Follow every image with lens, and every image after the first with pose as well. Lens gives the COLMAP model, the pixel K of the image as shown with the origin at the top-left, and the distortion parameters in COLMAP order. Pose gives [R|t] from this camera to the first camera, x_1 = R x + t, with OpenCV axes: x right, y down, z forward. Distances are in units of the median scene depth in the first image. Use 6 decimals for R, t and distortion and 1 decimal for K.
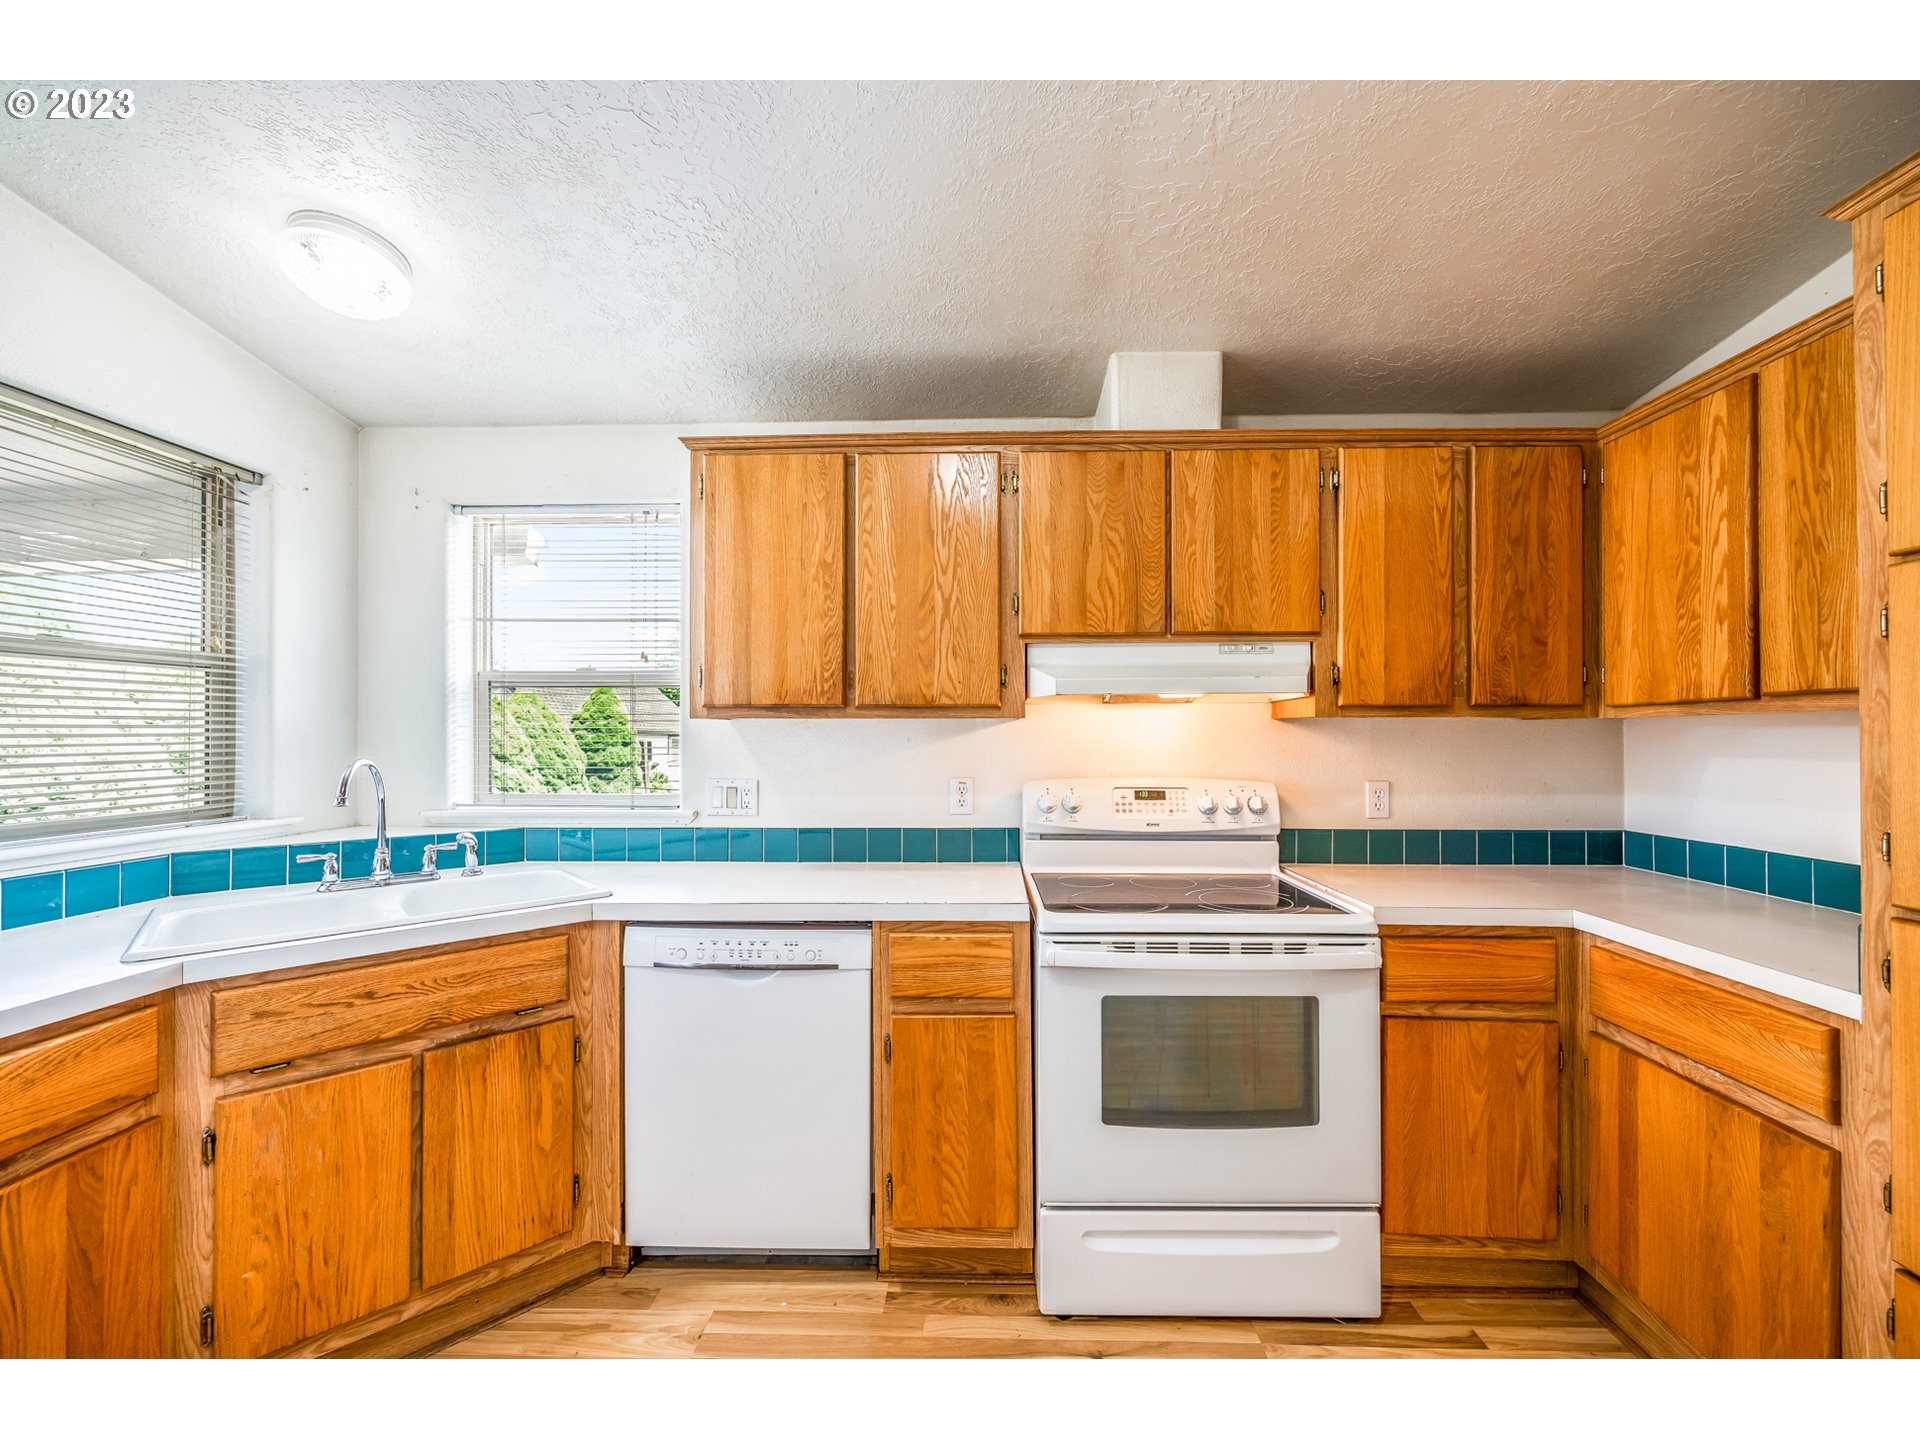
lens RADIAL K [[770.8, 0, 968.0], [0, 770.8, 725.5], [0, 0, 1]] dist [-0.003643, 0.000151]
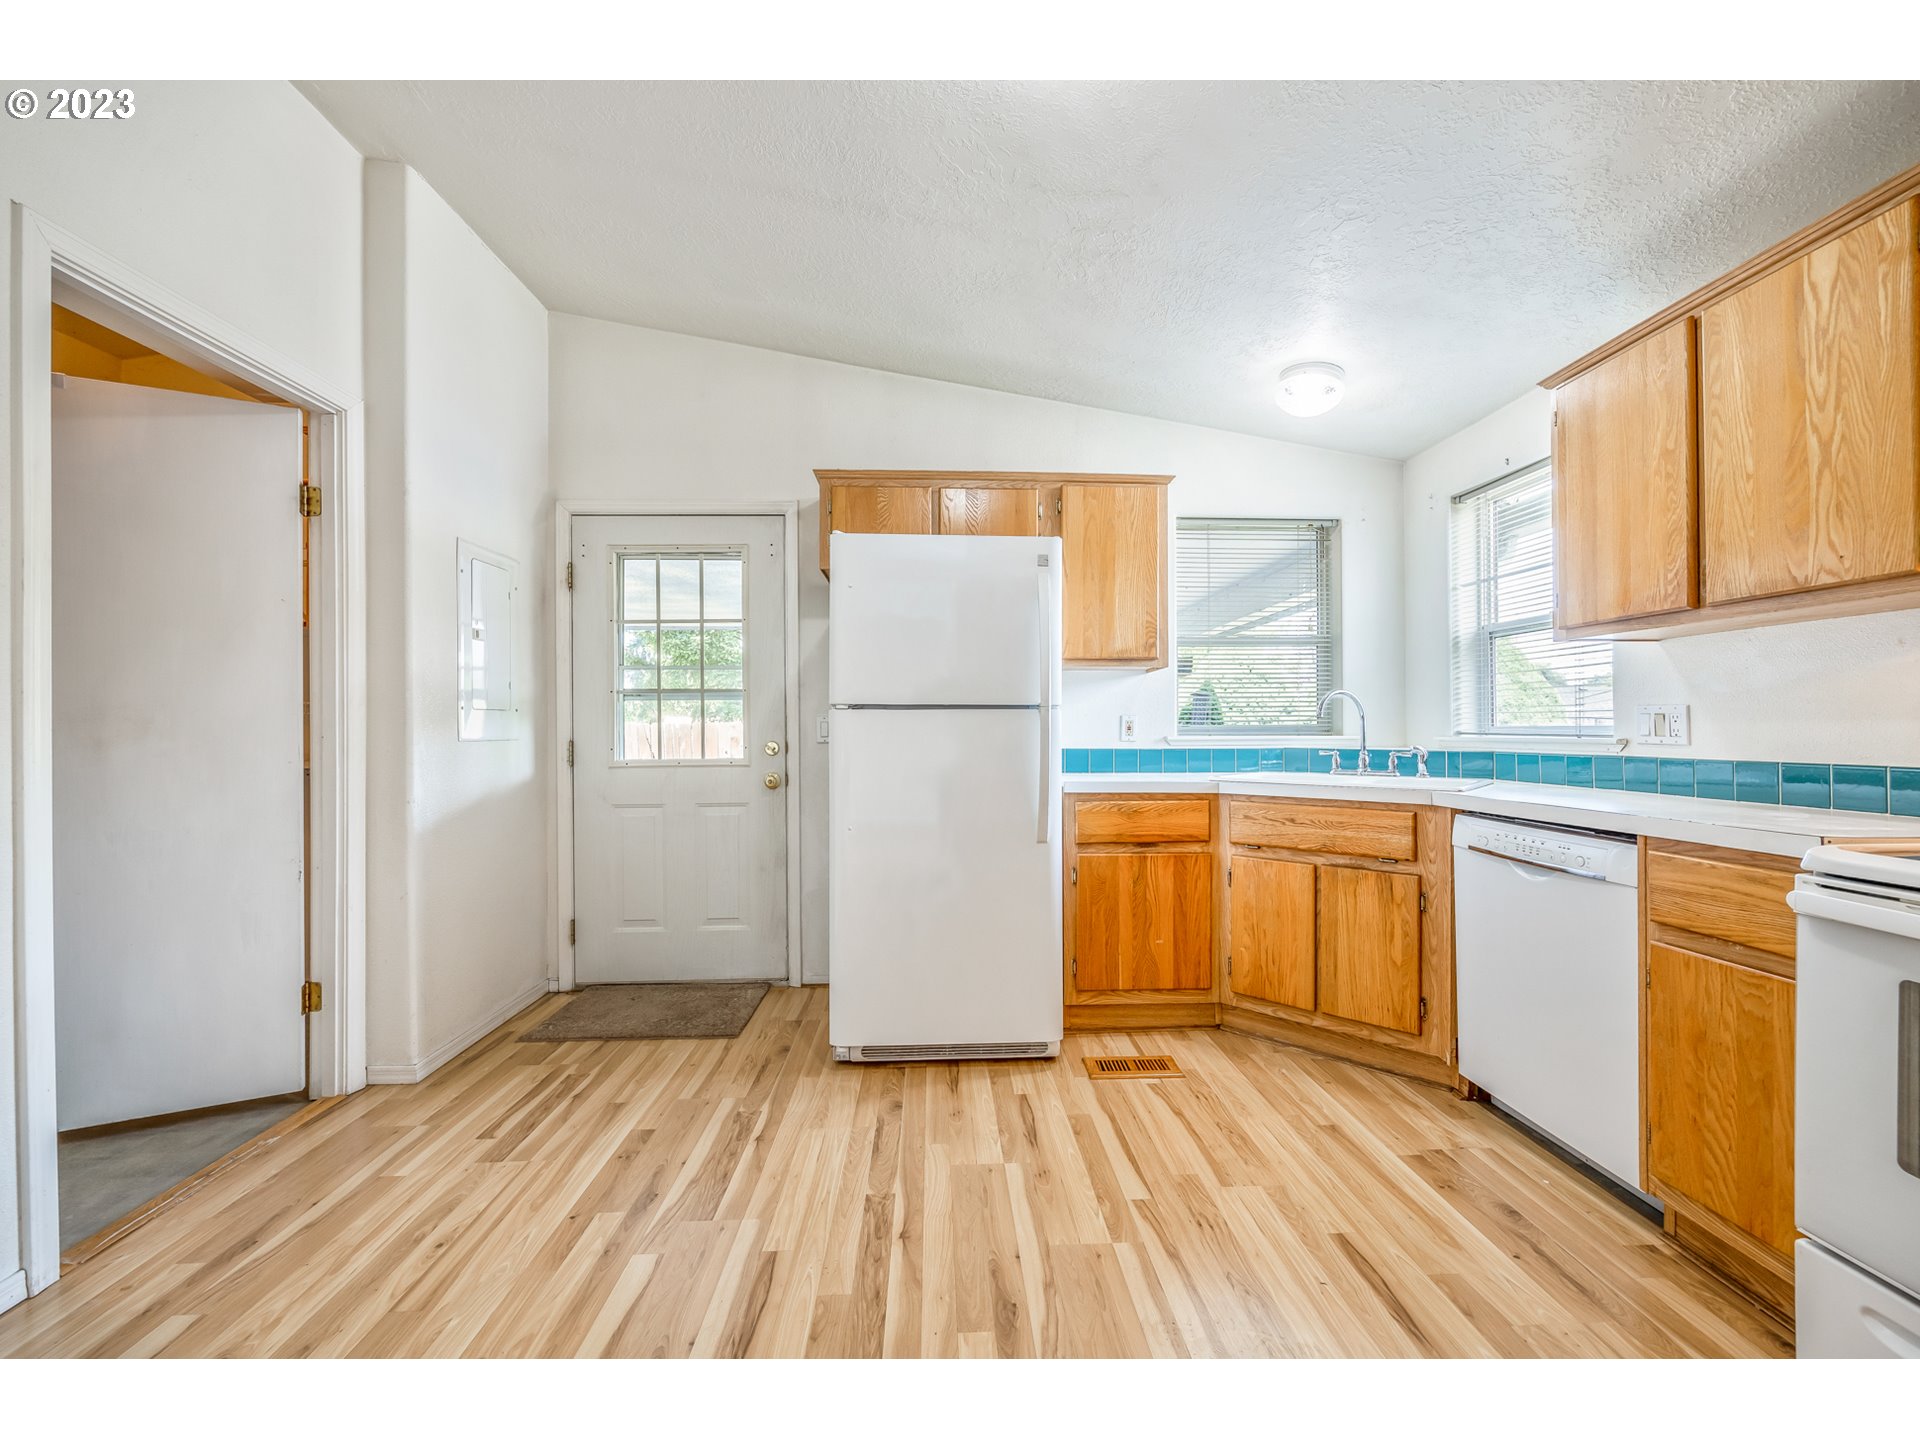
lens RADIAL K [[770.8, 0, 967.8], [0, 770.8, 727.0], [0, 0, 1]] dist [-0.003643, 0.000151]
pose [[0.072484, -0.002542, -0.997366, 0.696002], [0.014195, 0.999898, -0.001517, 0.107018], [0.997269, -0.014048, 0.072513, 0.126389]]
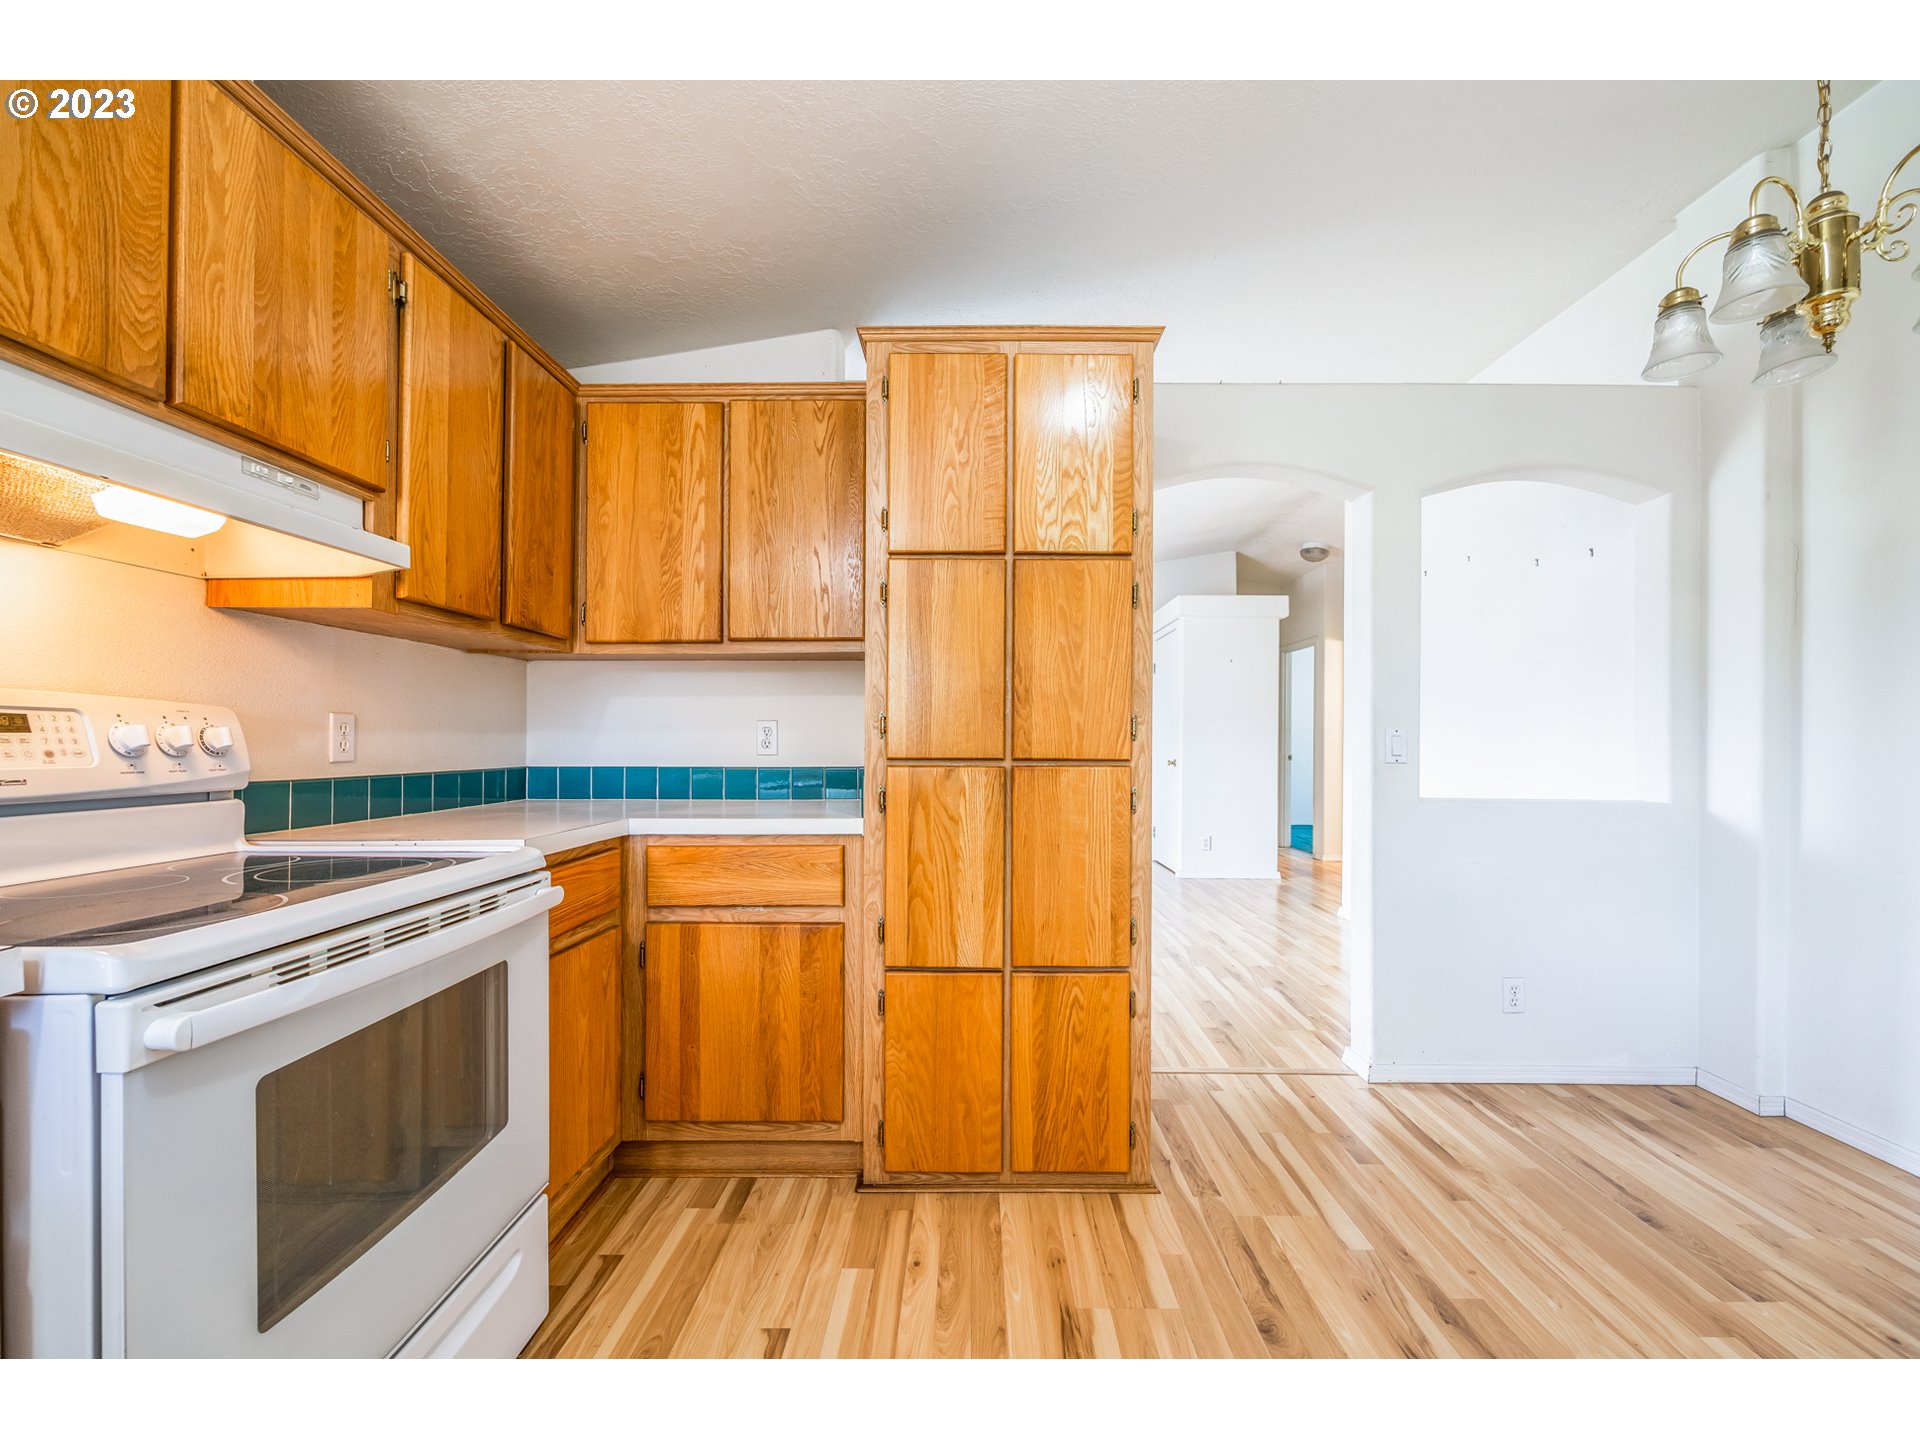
lens RADIAL K [[770.8, 0, 973.5], [0, 770.8, 737.9], [0, 0, 1]] dist [-0.003643, 0.000151]
pose [[-0.029893, 0.002324, 0.999550, -0.295726], [-0.015836, 0.999871, -0.002798, 0.109543], [-0.999428, -0.015912, -0.029852, 0.495343]]
